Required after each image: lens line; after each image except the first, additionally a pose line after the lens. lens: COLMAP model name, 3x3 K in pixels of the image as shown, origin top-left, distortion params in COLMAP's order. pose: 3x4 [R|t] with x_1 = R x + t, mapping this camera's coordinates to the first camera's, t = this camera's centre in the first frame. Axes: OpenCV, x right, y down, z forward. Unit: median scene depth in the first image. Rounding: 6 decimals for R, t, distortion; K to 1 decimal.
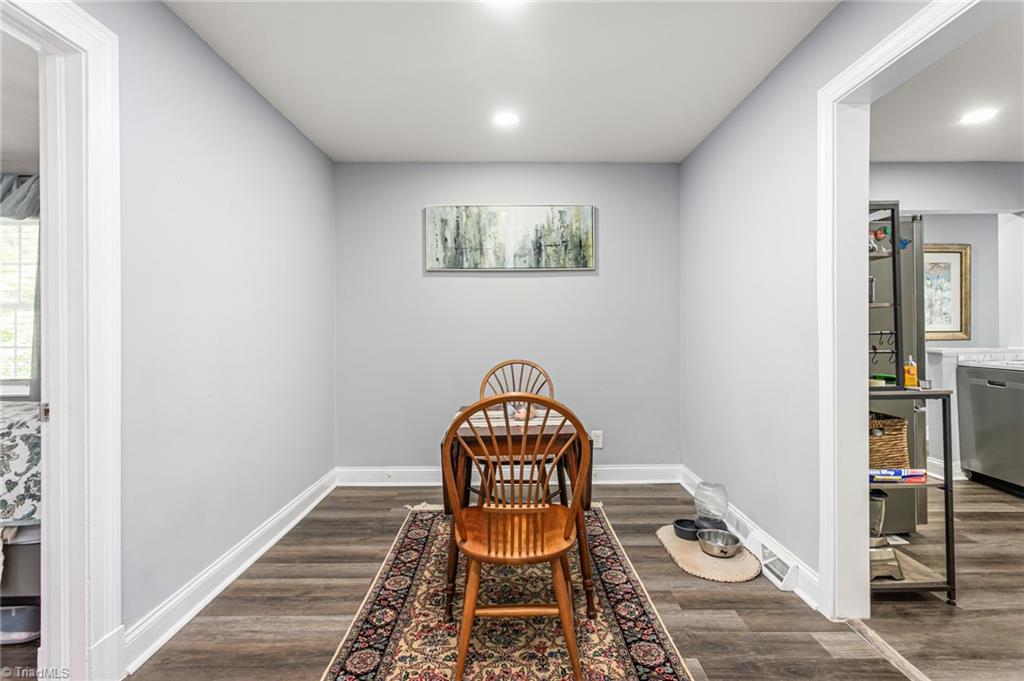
lens RADIAL K [[499.6, 0, 514.6], [0, 499.6, 332.3], [0, 0, 1]] dist [-0.003934, -0.000343]
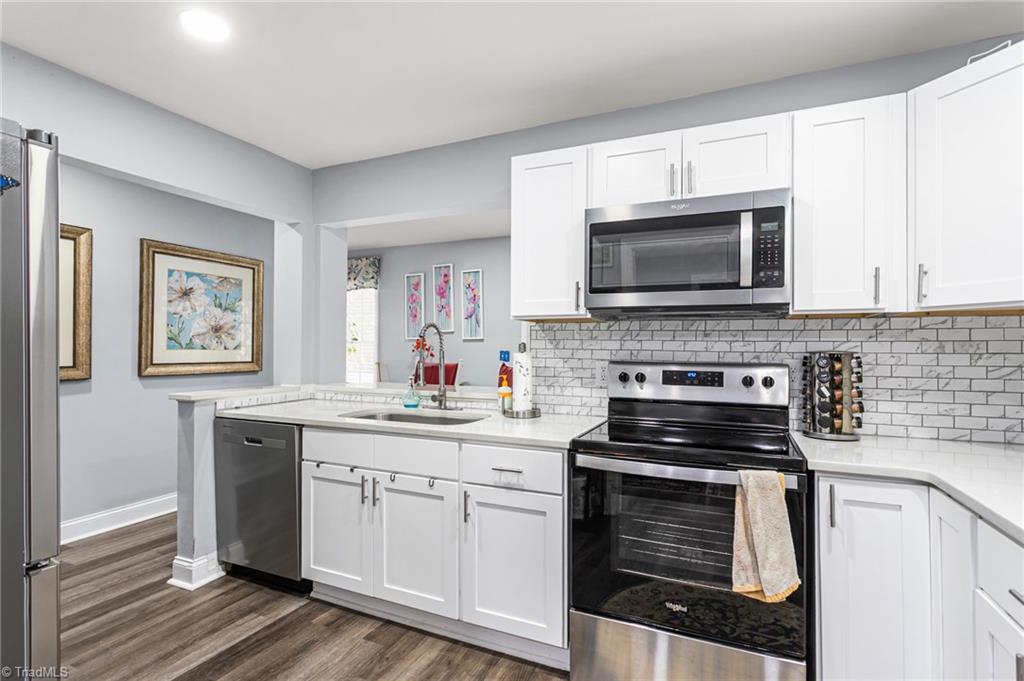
lens RADIAL K [[499.6, 0, 514.4], [0, 499.6, 344.5], [0, 0, 1]] dist [-0.003934, -0.000343]
pose [[0.436353, 0.017124, 0.899612, 0.385281], [-0.005138, 0.999850, -0.016540, -0.022999], [-0.899761, 0.002596, 0.436376, 0.271444]]
